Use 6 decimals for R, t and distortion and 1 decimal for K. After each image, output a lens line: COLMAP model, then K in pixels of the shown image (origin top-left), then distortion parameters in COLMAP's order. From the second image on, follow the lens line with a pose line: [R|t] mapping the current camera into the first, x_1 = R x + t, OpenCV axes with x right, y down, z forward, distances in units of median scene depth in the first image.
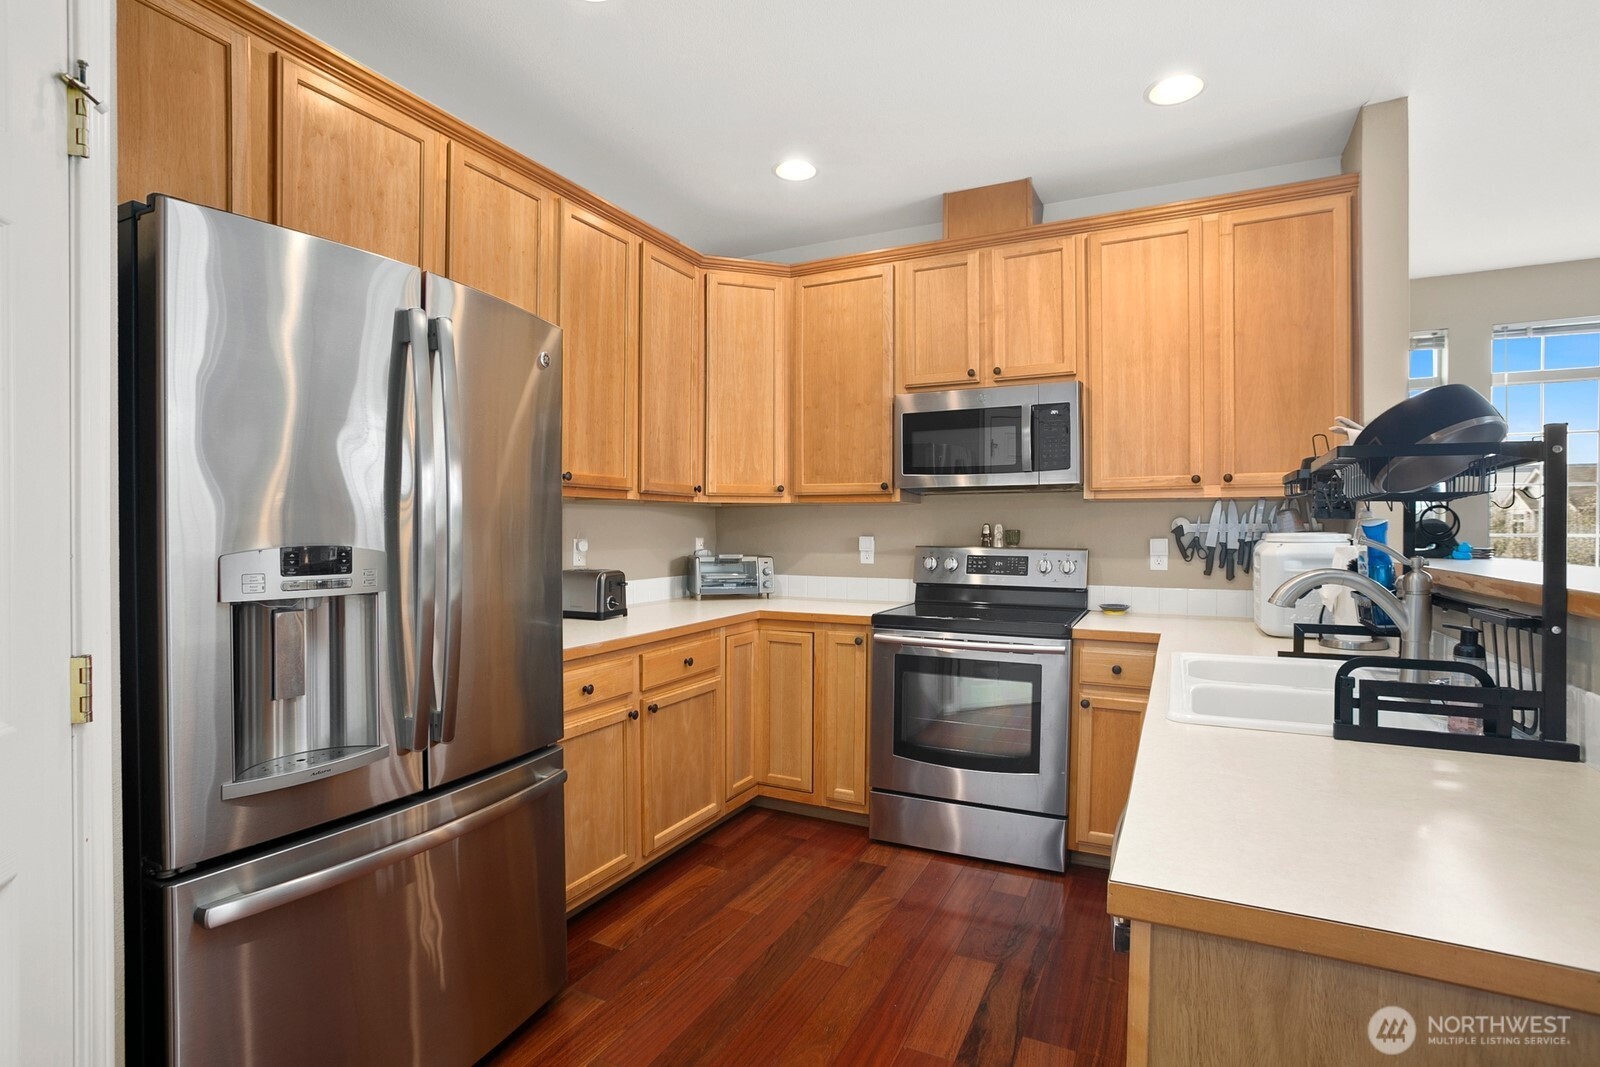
lens RADIAL K [[780.5, 0, 808.1], [0, 780.5, 548.3], [0, 0, 1]] dist [-0.055155, 0.018591]
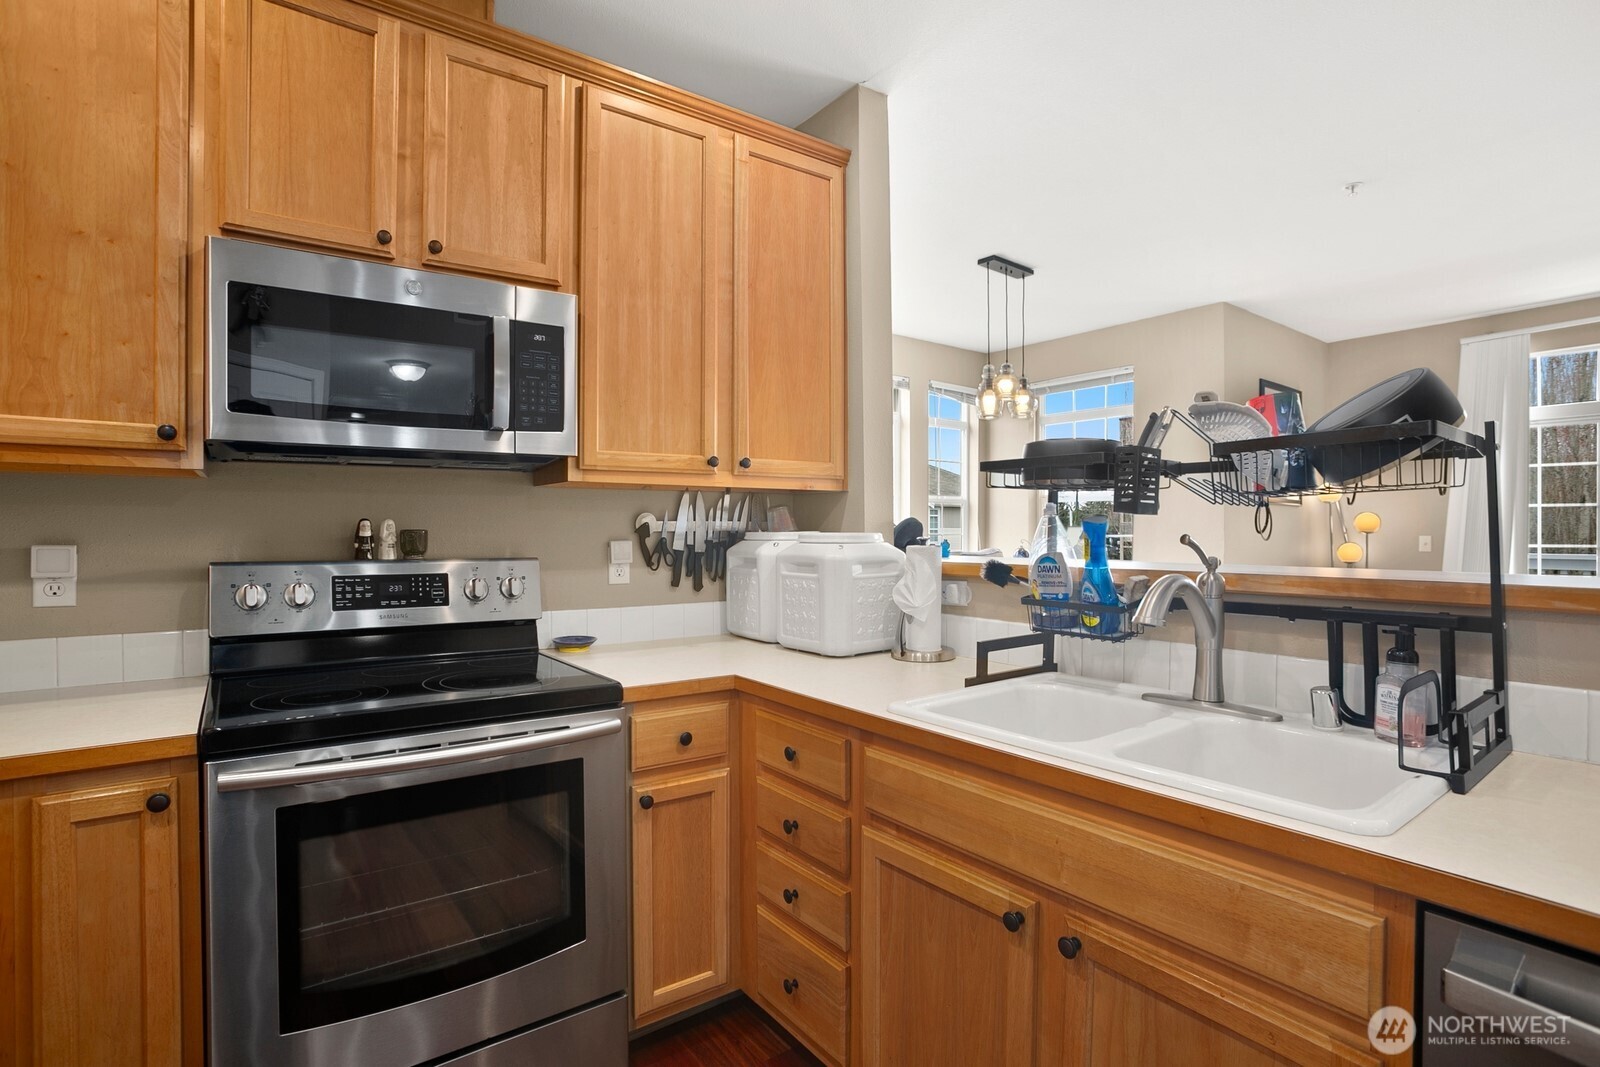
lens RADIAL K [[780.5, 0, 792.2], [0, 780.5, 532.1], [0, 0, 1]] dist [-0.055155, 0.018591]
pose [[0.461616, -0.004306, 0.887069, -0.134996], [0.023812, 0.999688, -0.007539, -0.011767], [-0.886760, 0.024603, 0.461575, 0.531198]]
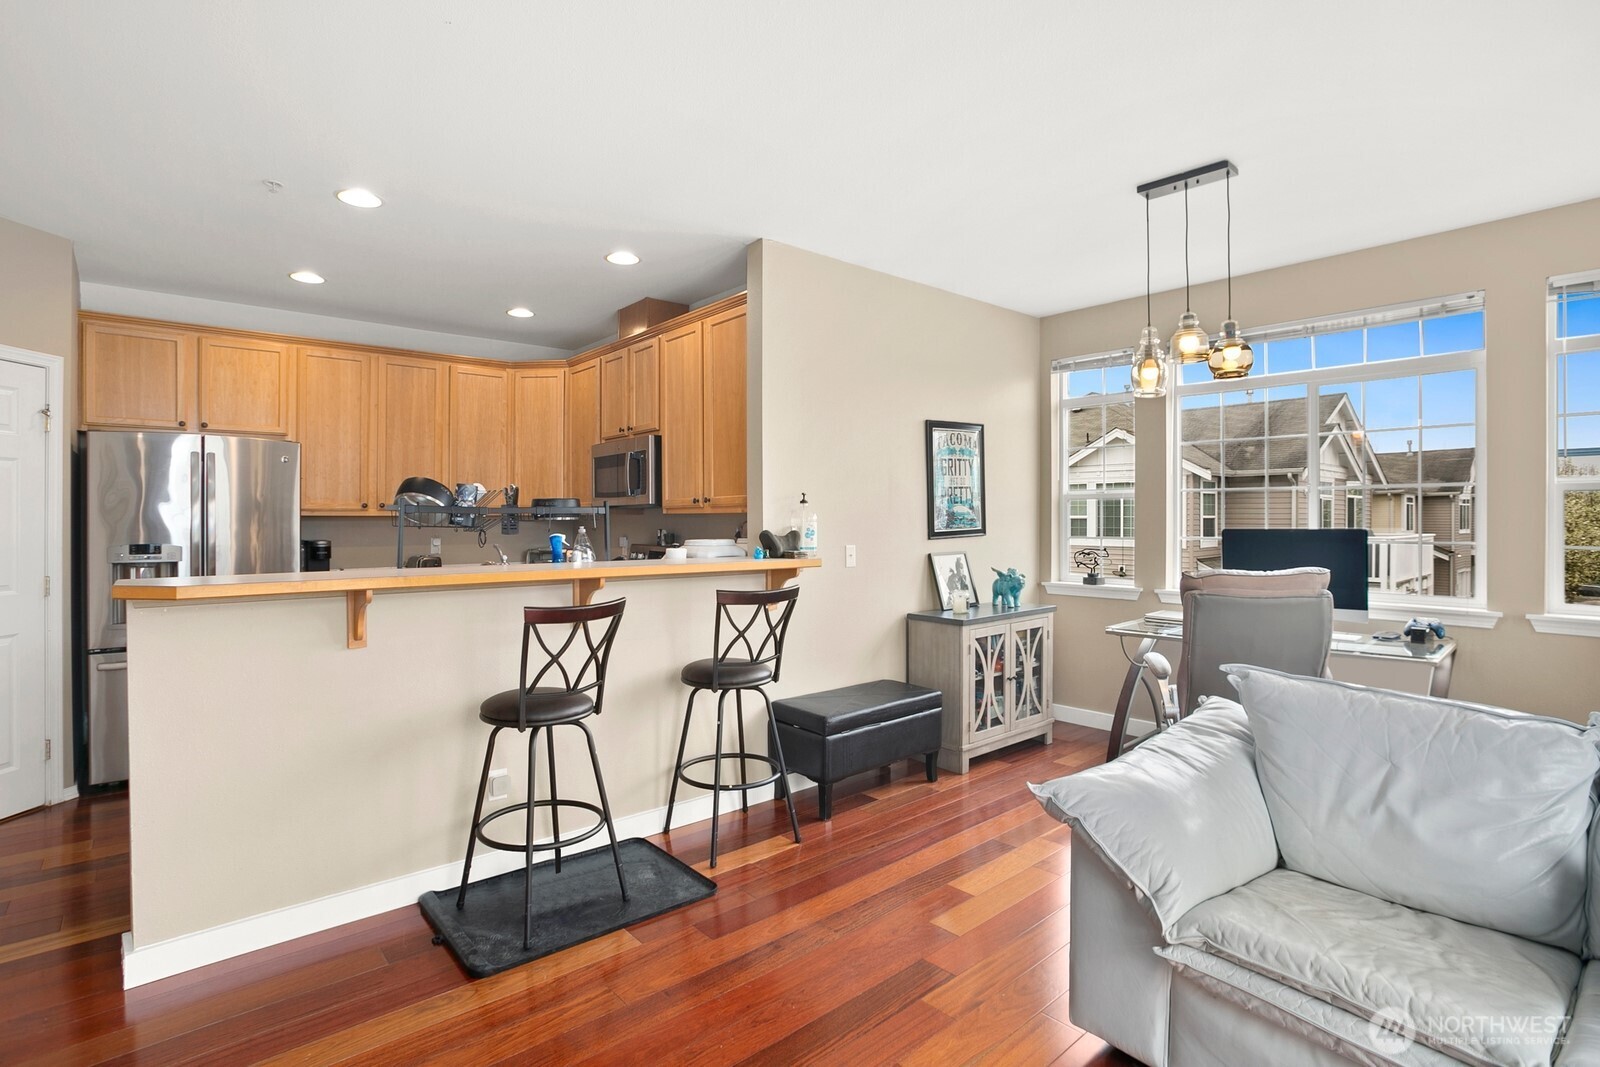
lens RADIAL K [[780.5, 0, 796.2], [0, 780.5, 525.8], [0, 0, 1]] dist [-0.055155, 0.018591]
pose [[0.914393, 0.007693, -0.404755, 1.178084], [-0.011226, 0.999917, -0.006355, -0.035520], [0.404672, 0.010355, 0.914403, -0.253612]]
